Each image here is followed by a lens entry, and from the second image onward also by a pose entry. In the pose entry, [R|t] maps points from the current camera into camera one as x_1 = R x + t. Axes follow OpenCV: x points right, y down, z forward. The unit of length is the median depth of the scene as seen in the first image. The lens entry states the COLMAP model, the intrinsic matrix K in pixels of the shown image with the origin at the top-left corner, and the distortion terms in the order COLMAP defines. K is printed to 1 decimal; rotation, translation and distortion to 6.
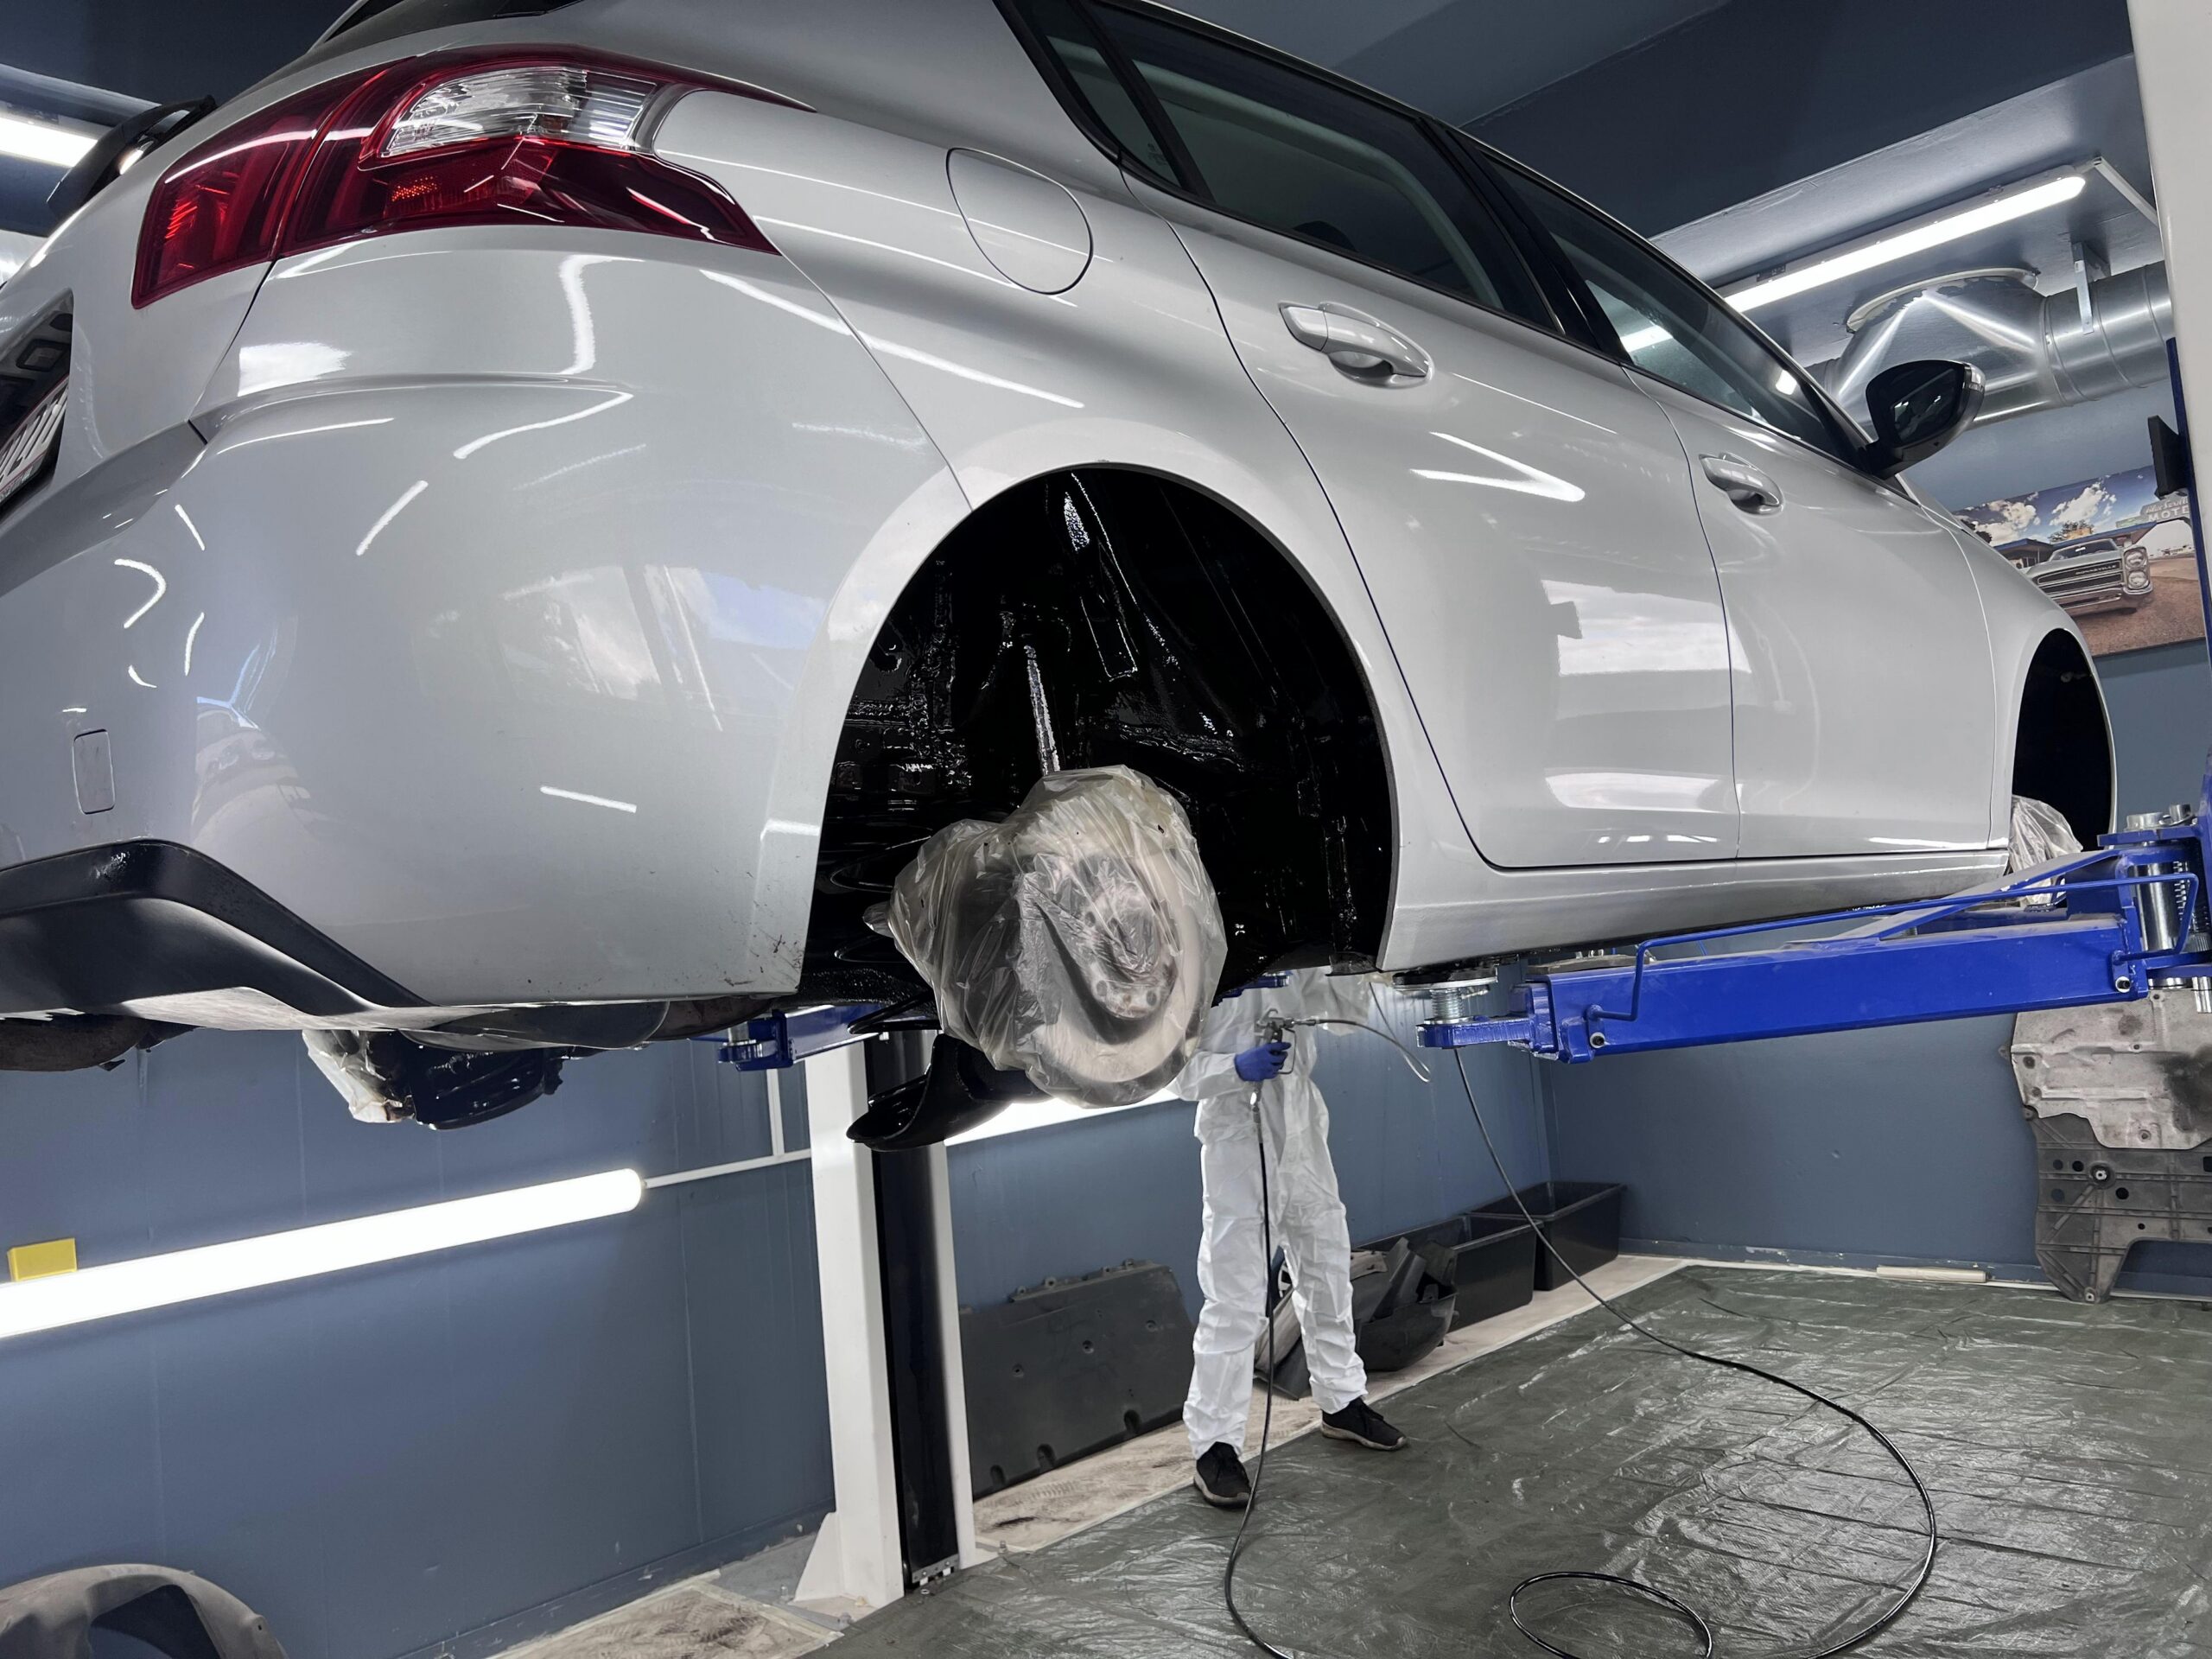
lens RADIAL K [[1661.1, 0, 1124.6], [0, 1661.1, 832.7], [0, 0, 1]] dist [0.024882, -0.036962]
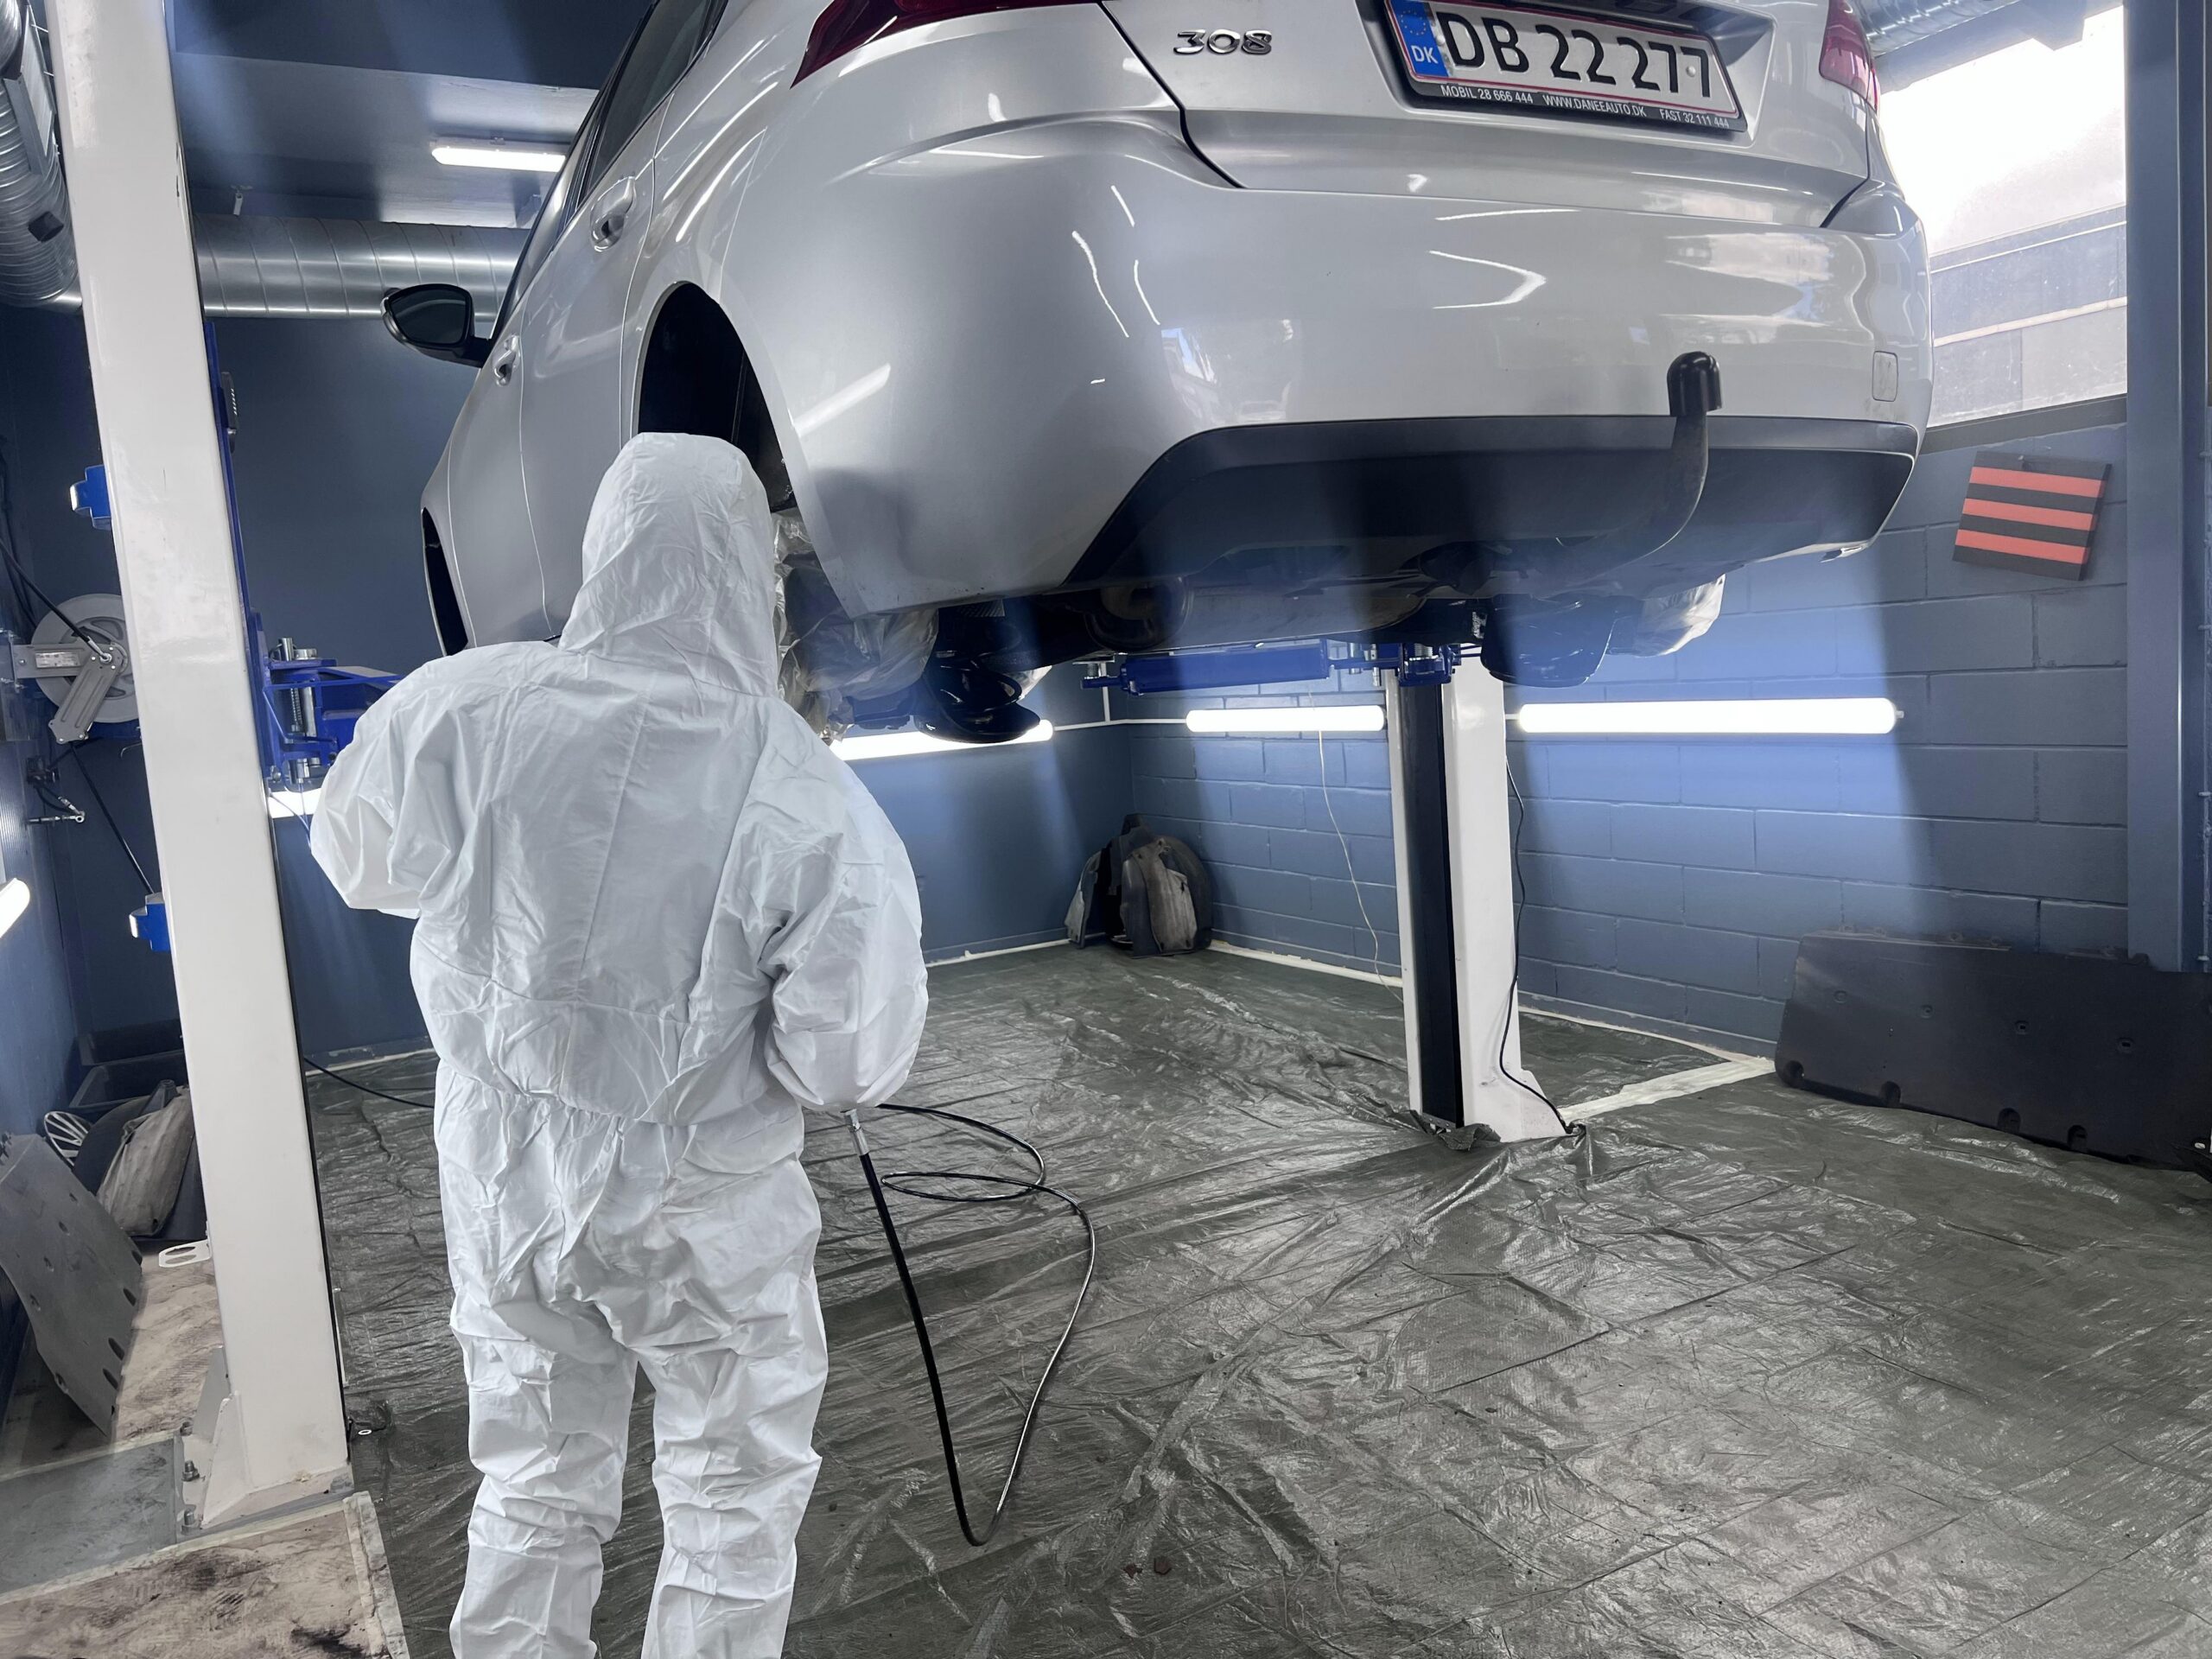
lens RADIAL K [[1650.7, 0, 1099.3], [0, 1650.7, 834.2], [0, 0, 1]] dist [0.006831, -0.024465]
pose [[0.285220, -0.039654, 0.957641, -0.671223], [-0.013434, 0.998880, 0.045363, 0.071947], [-0.958368, -0.025803, 0.284368, 0.304882]]
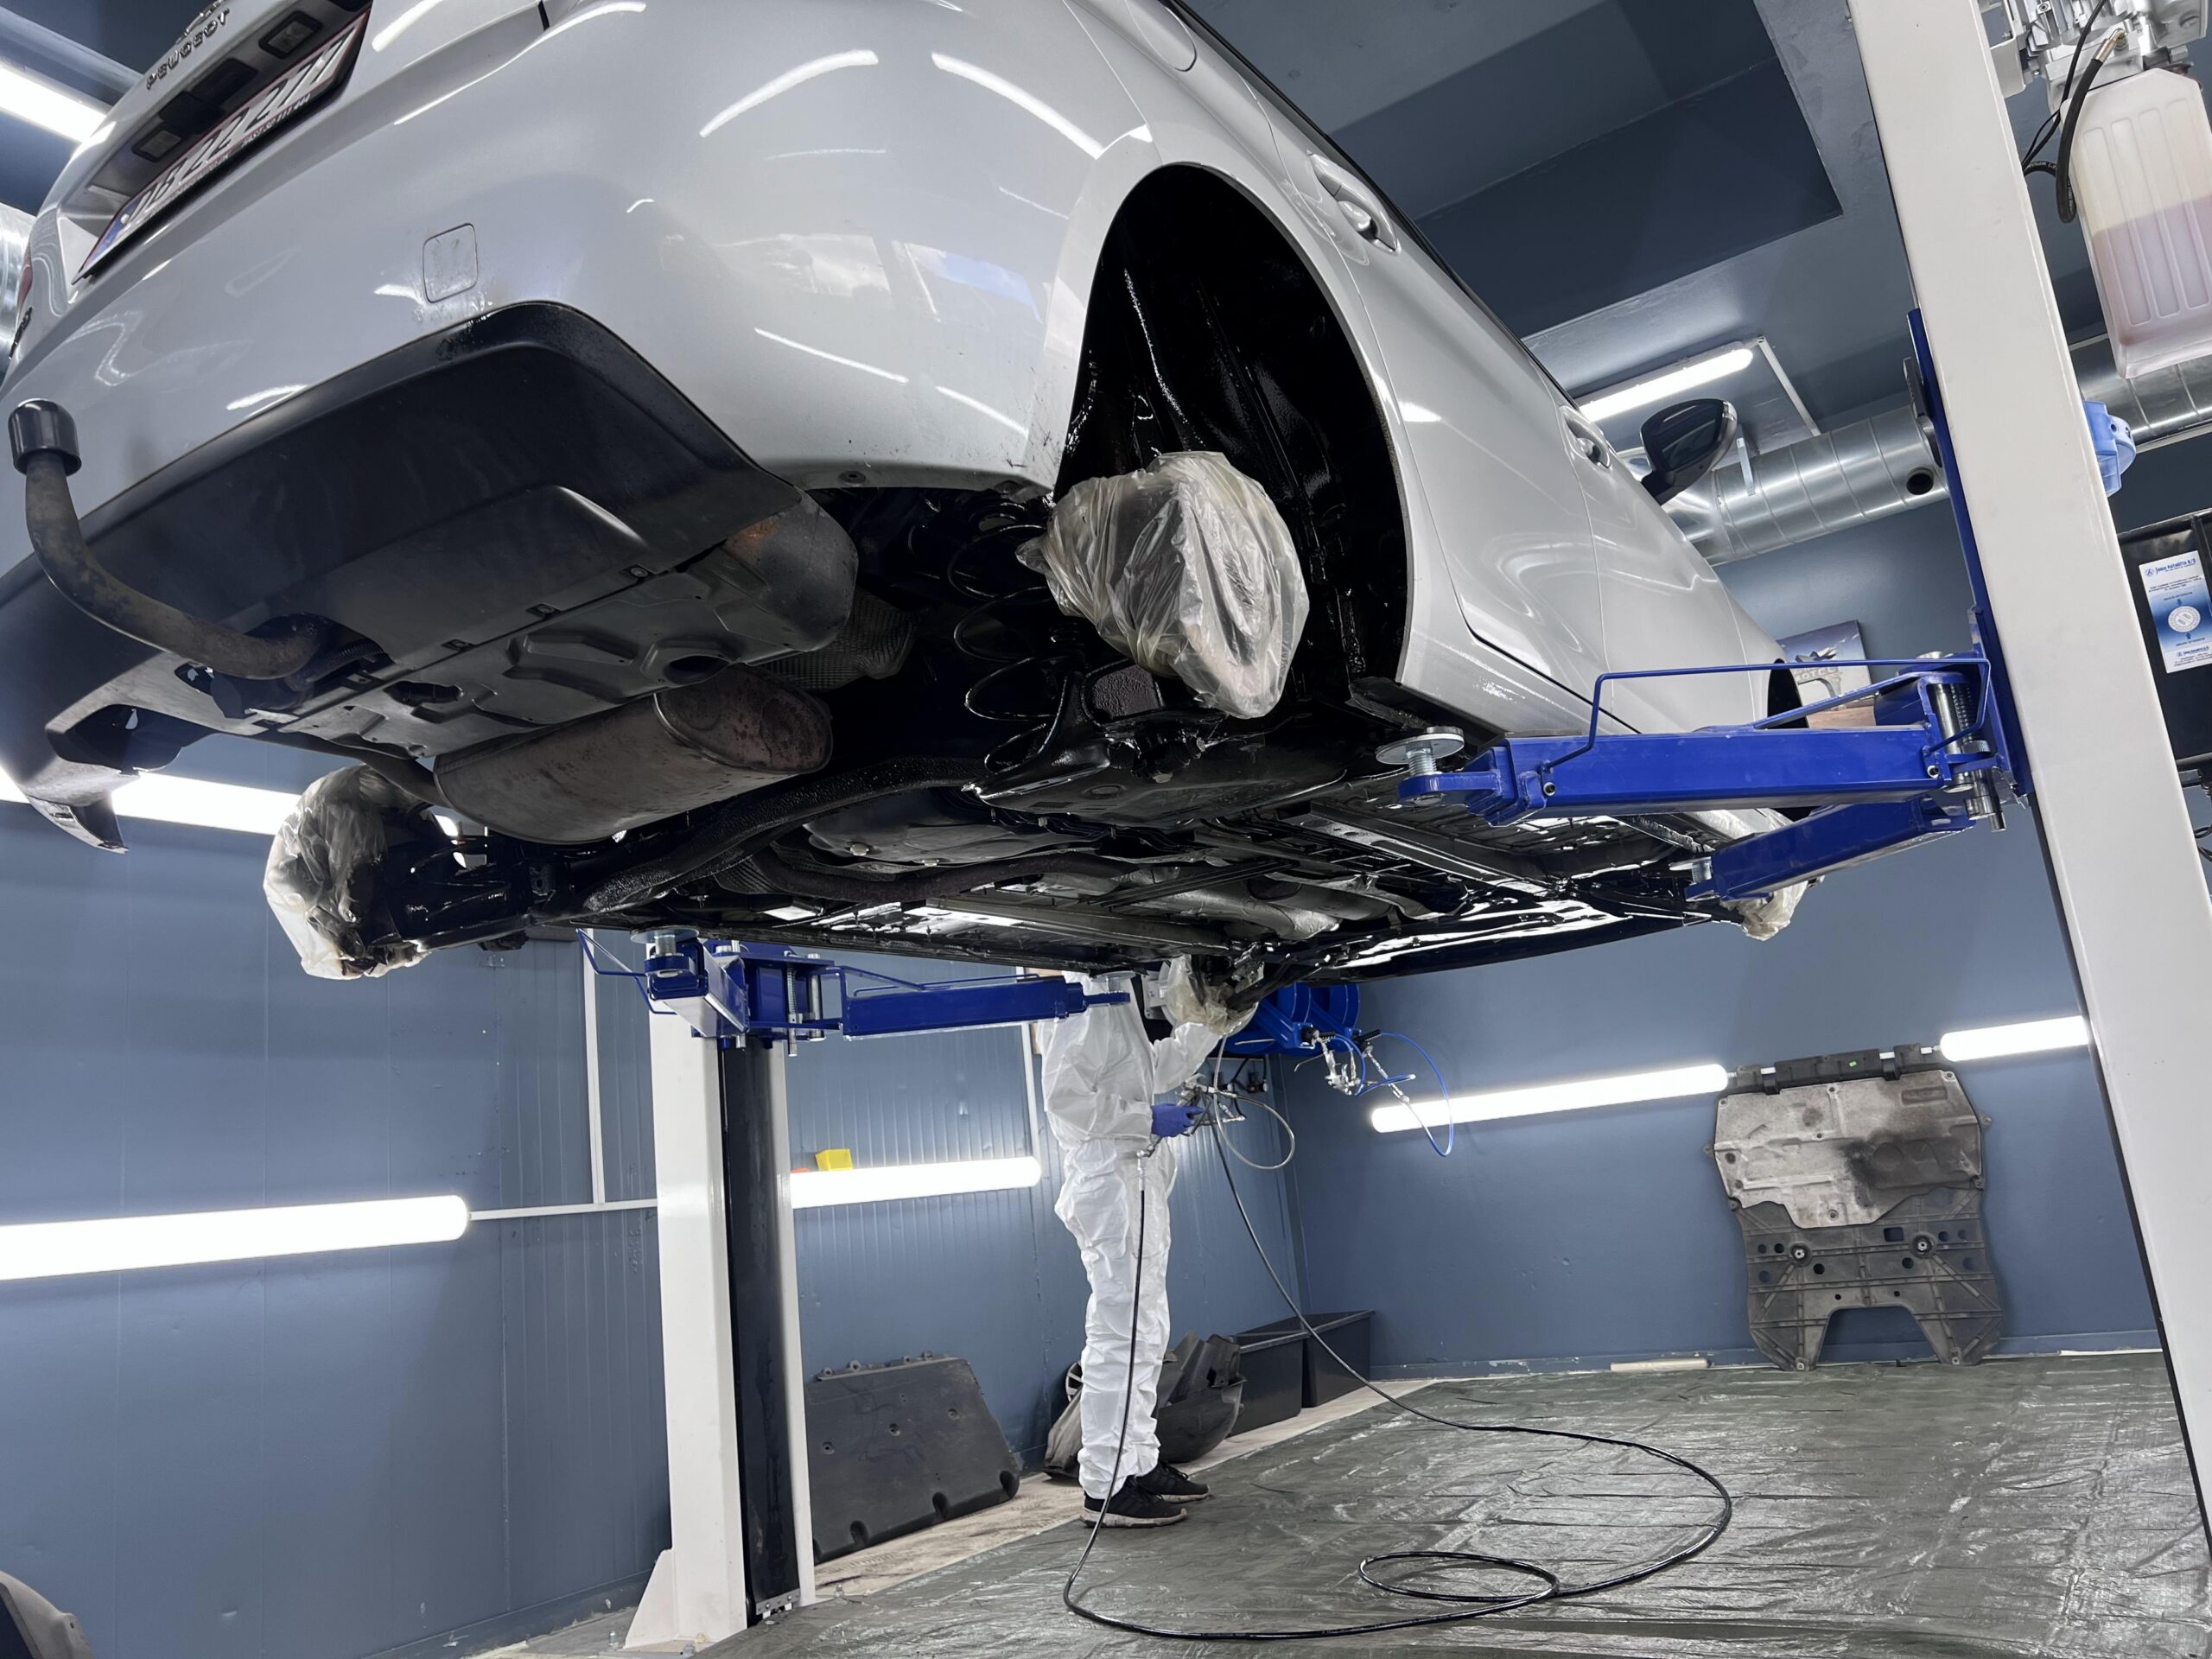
lens RADIAL K [[1650.2, 0, 1106.0], [0, 1650.2, 829.5], [0, 0, 1]] dist [0.002156, -0.016175]
pose [[0.982309, 0.025451, 0.185528, -0.089299], [0.007139, 0.984911, -0.172912, 0.130058], [-0.187130, 0.171178, 0.967306, -0.025545]]
